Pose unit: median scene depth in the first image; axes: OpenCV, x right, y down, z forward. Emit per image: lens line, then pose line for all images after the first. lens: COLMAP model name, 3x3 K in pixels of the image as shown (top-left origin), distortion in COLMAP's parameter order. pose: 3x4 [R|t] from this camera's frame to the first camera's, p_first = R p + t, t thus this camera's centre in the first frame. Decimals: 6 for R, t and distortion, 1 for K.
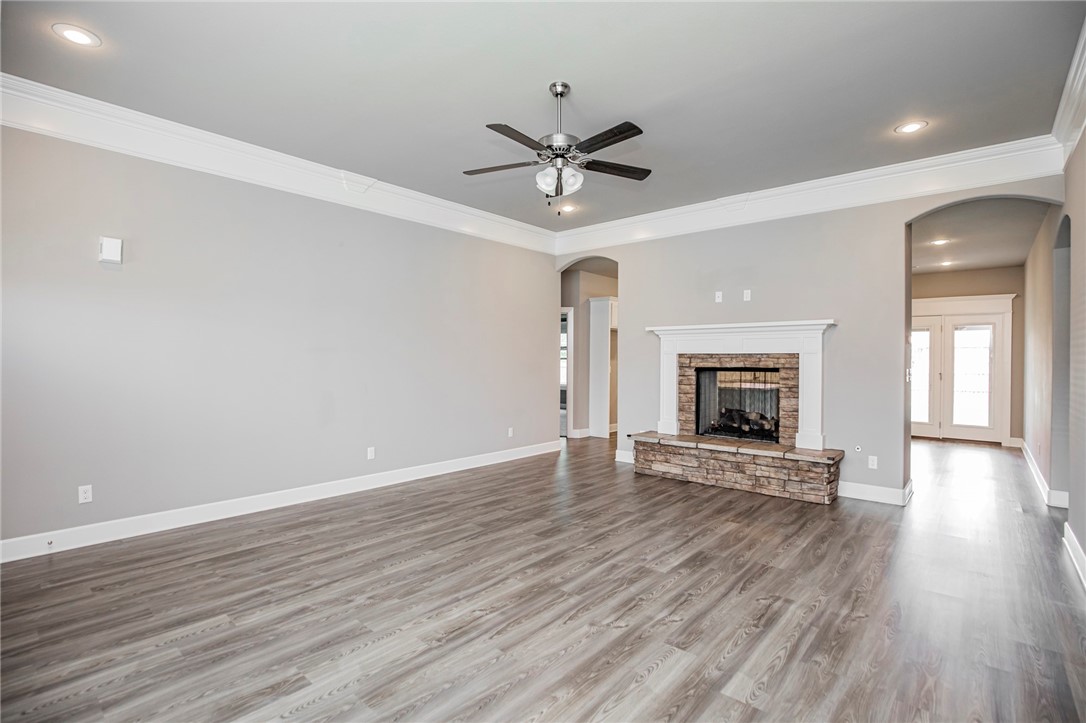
lens RADIAL K [[506.3, 0, 548.4], [0, 506.3, 356.2], [0, 0, 1]] dist [-0.028247, 0.000247]
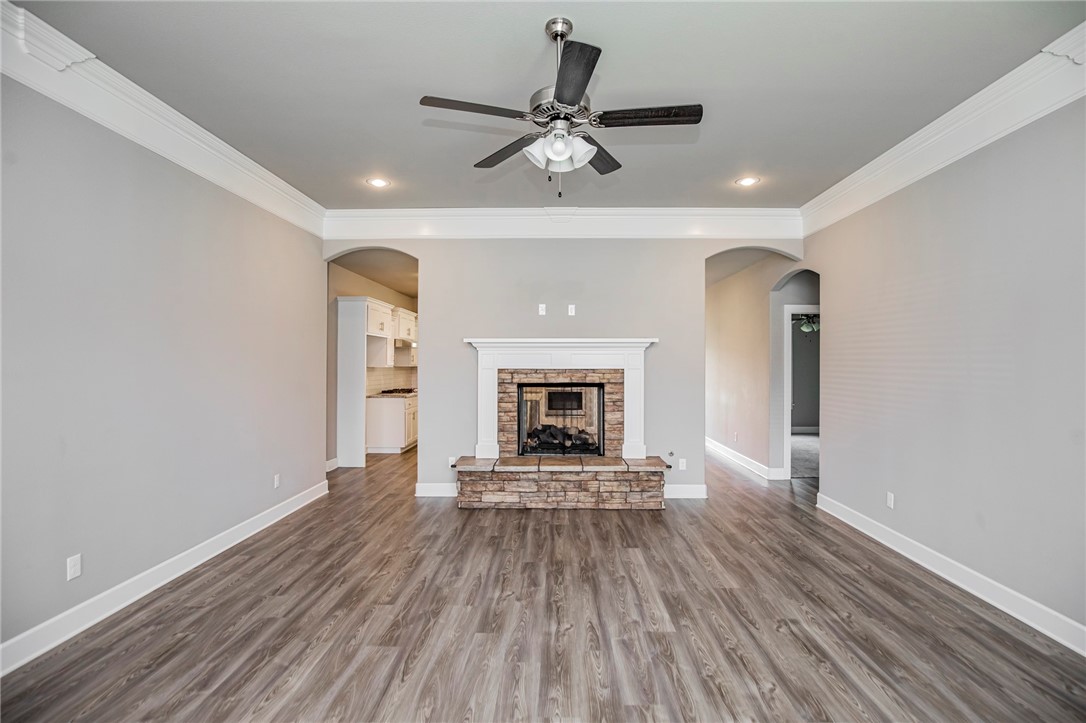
lens RADIAL K [[506.3, 0, 548.4], [0, 506.3, 356.2], [0, 0, 1]] dist [-0.028247, 0.000247]
pose [[0.768415, 0.003214, 0.639944, -0.302349], [-0.000382, 0.999990, -0.004564, -0.027366], [-0.639952, 0.003263, 0.768408, 0.284189]]
